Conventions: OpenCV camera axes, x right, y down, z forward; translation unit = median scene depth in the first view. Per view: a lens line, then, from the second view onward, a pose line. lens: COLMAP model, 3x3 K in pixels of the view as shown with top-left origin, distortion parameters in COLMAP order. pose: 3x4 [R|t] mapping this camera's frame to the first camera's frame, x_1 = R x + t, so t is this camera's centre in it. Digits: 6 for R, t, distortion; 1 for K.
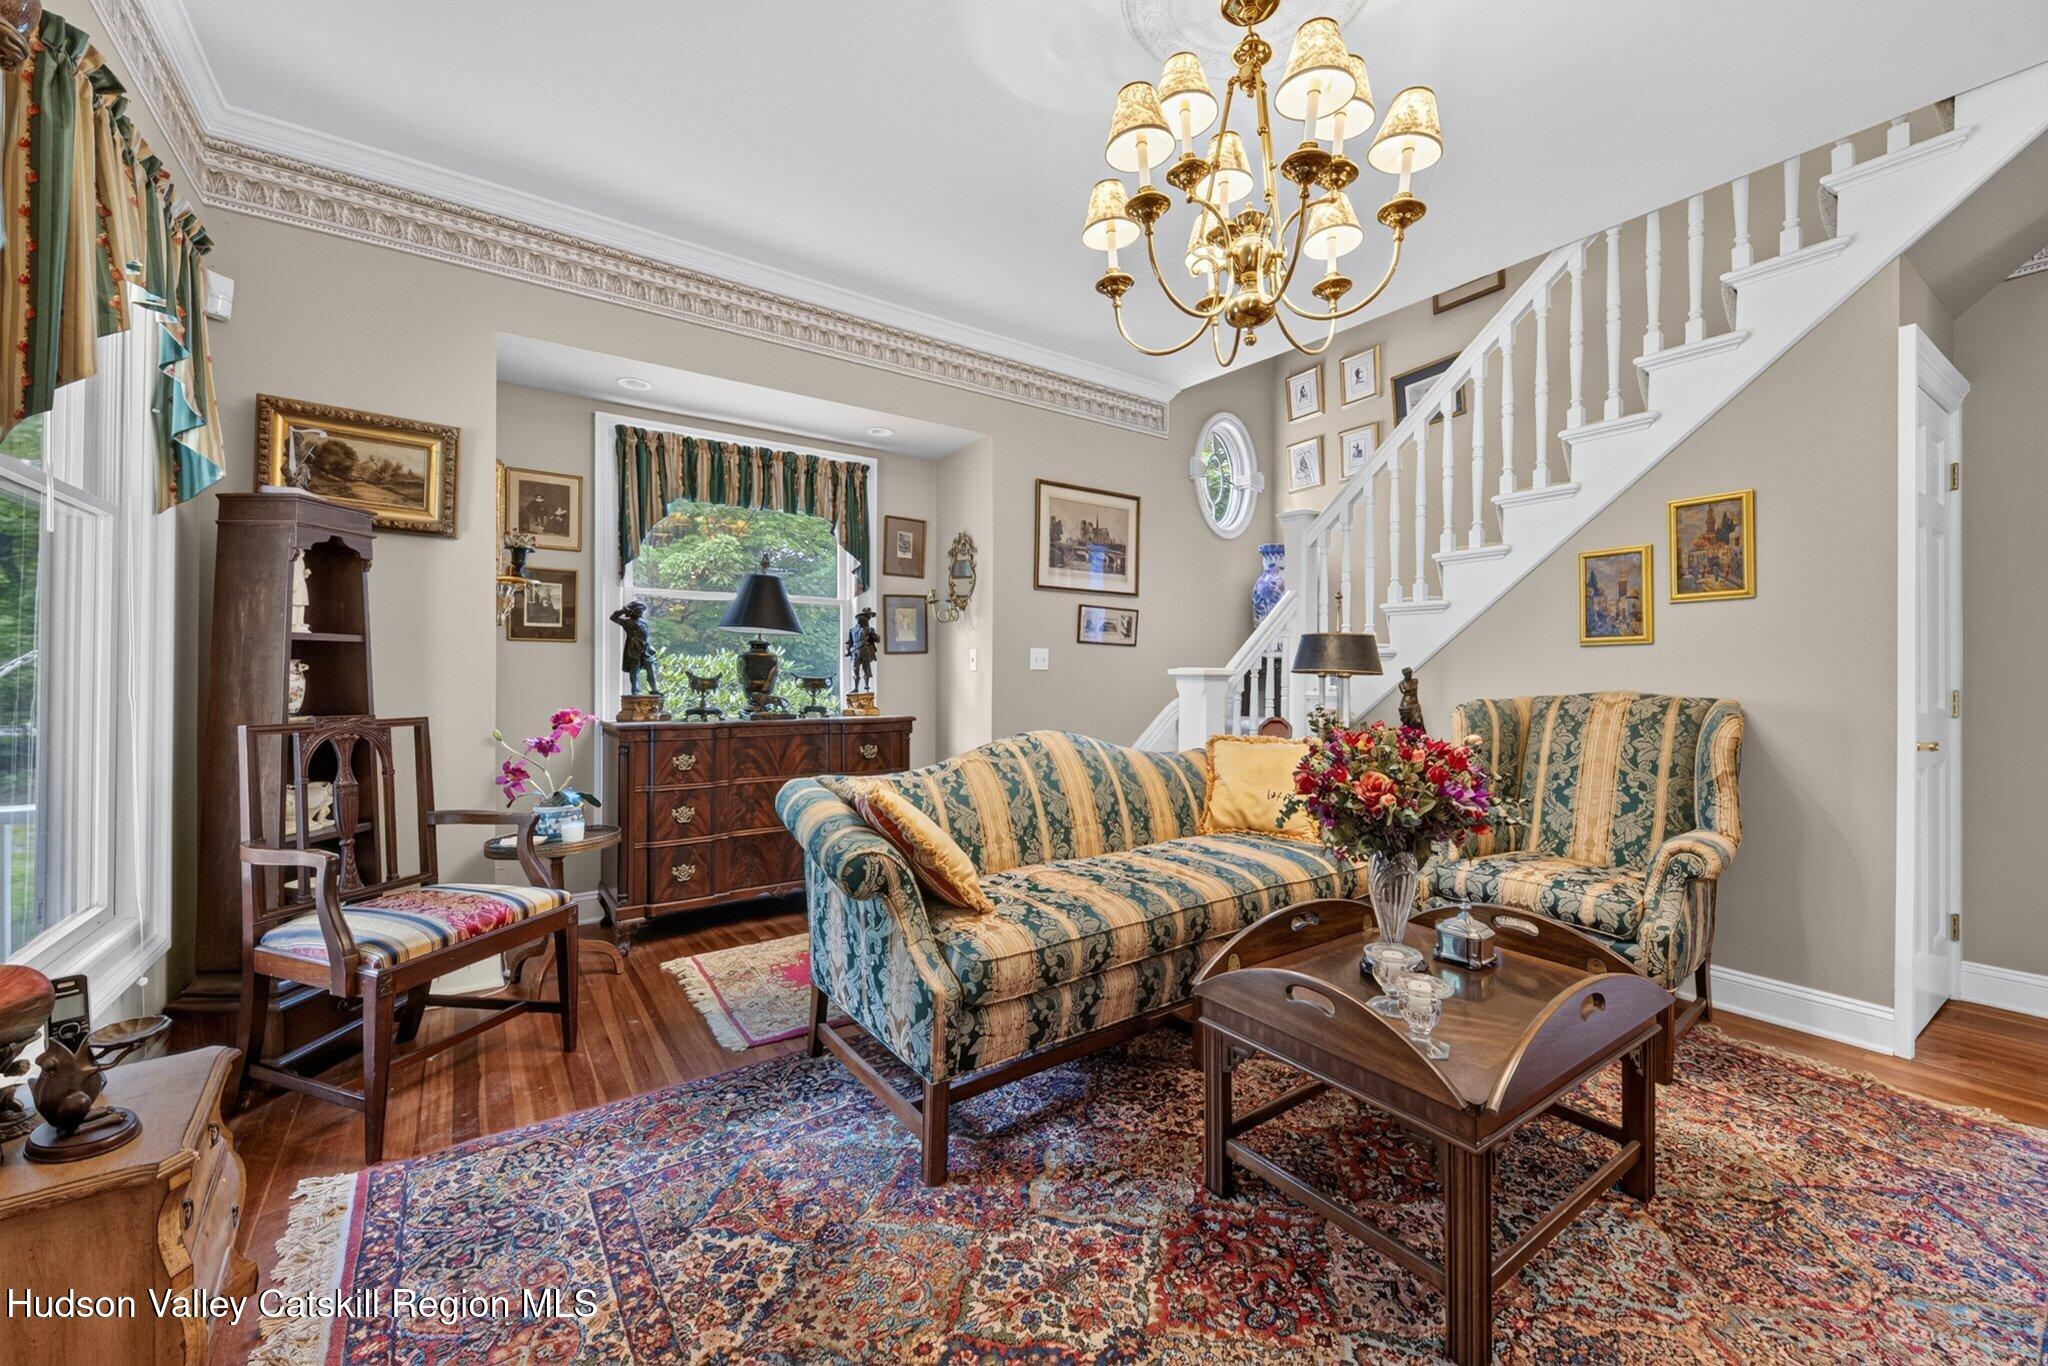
lens RADIAL K [[801.6, 0, 1023.4], [0, 801.6, 671.9], [0, 0, 1]] dist [0.016412, -0.000507]
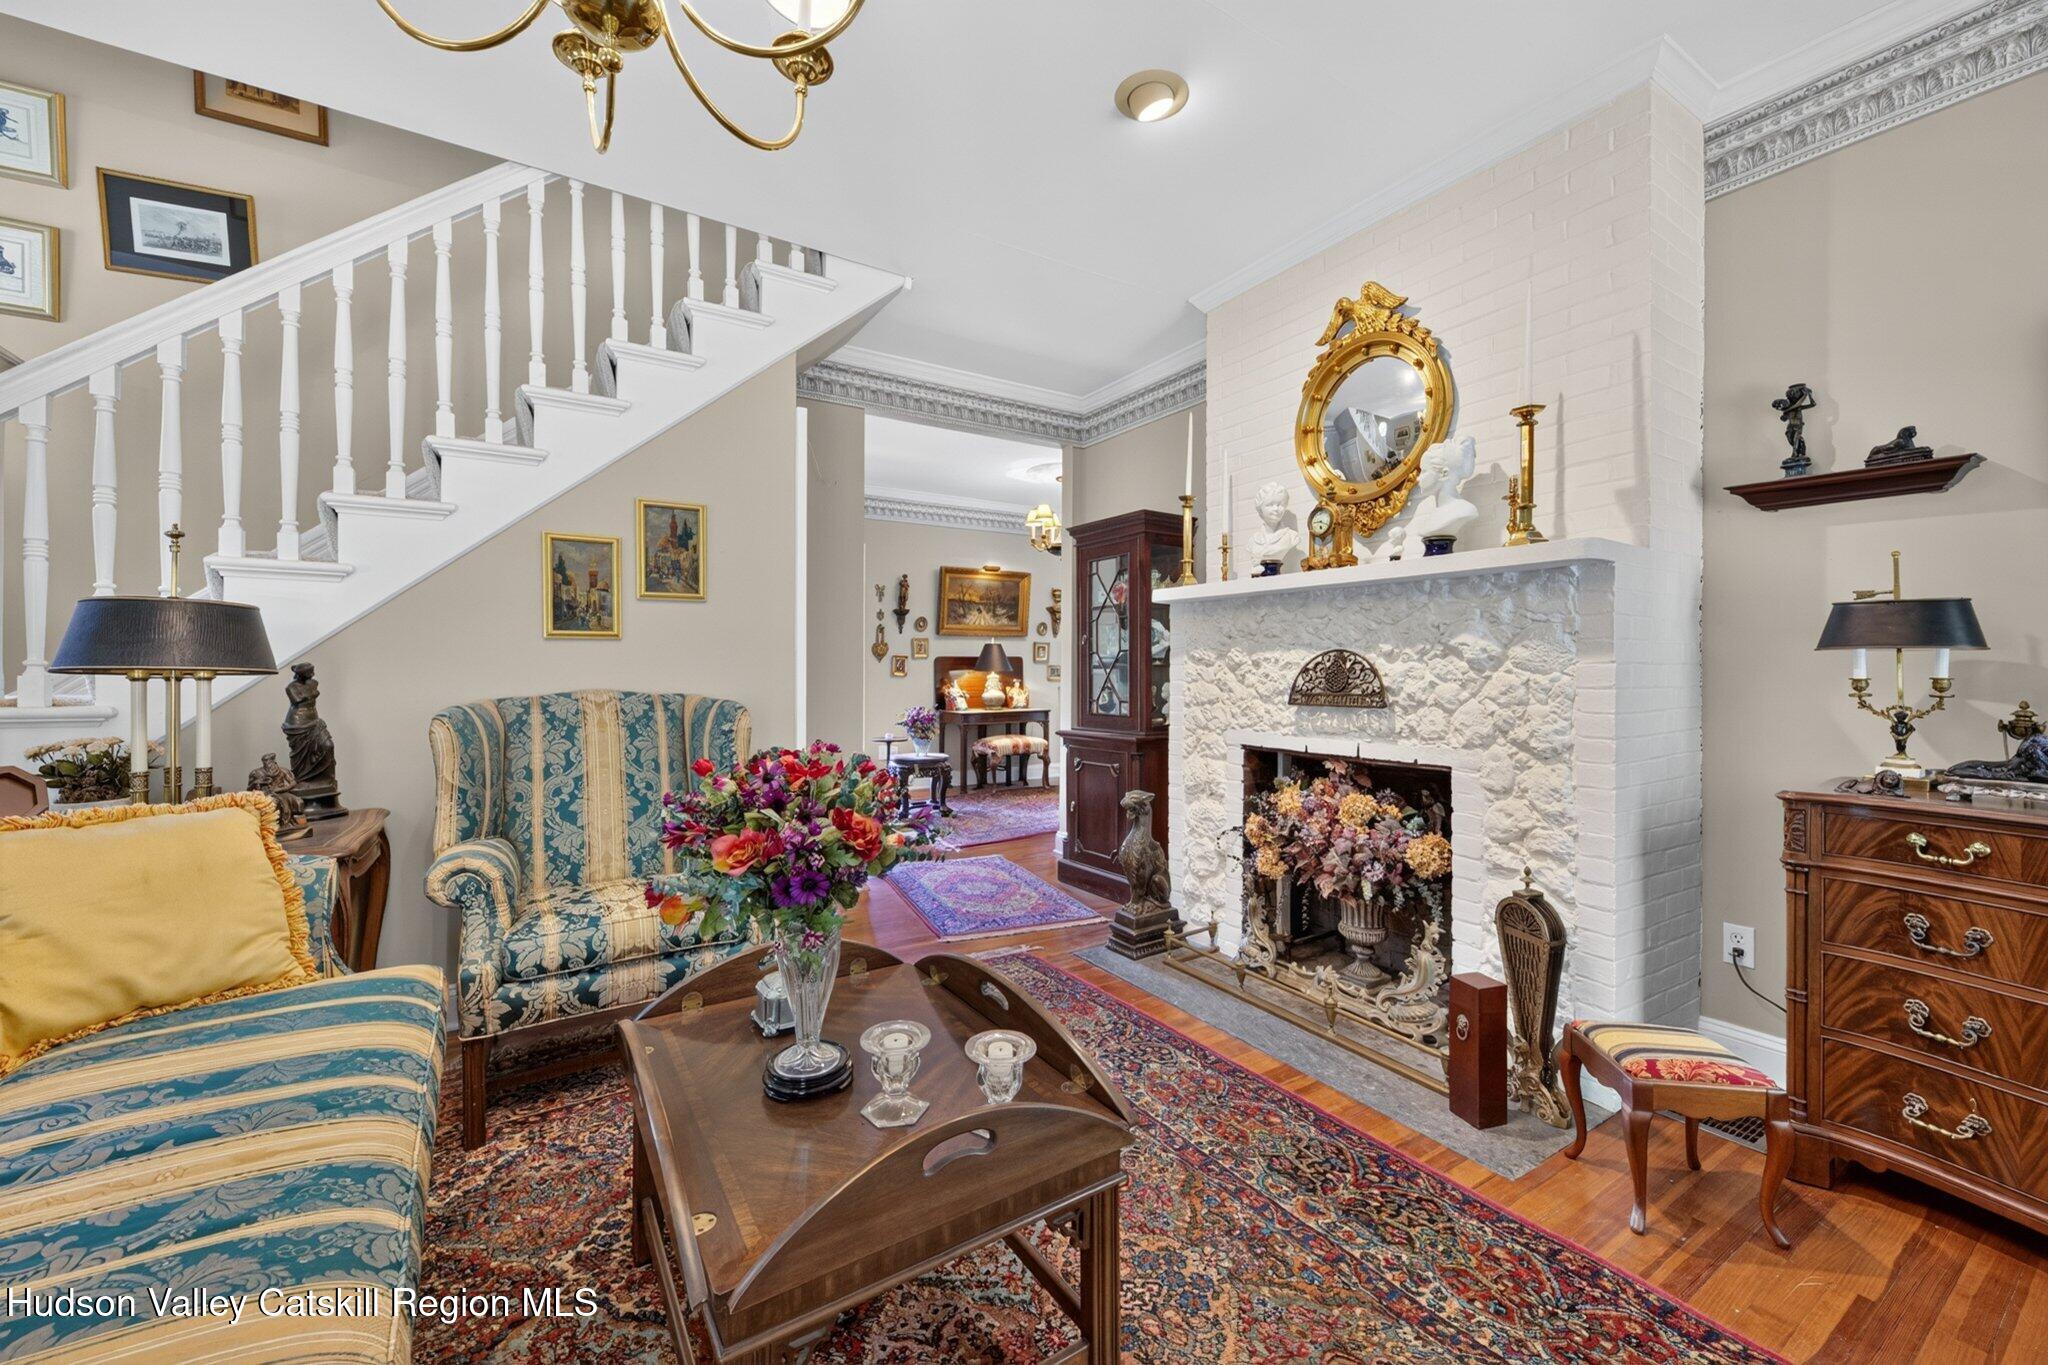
lens RADIAL K [[801.6, 0, 1032.4], [0, 801.6, 671.2], [0, 0, 1]] dist [0.016412, -0.000507]
pose [[0.041728, -0.007991, 0.999097, -0.171740], [-0.004065, 0.999958, 0.008168, -0.006926], [-0.999121, -0.004402, 0.041694, 0.469987]]
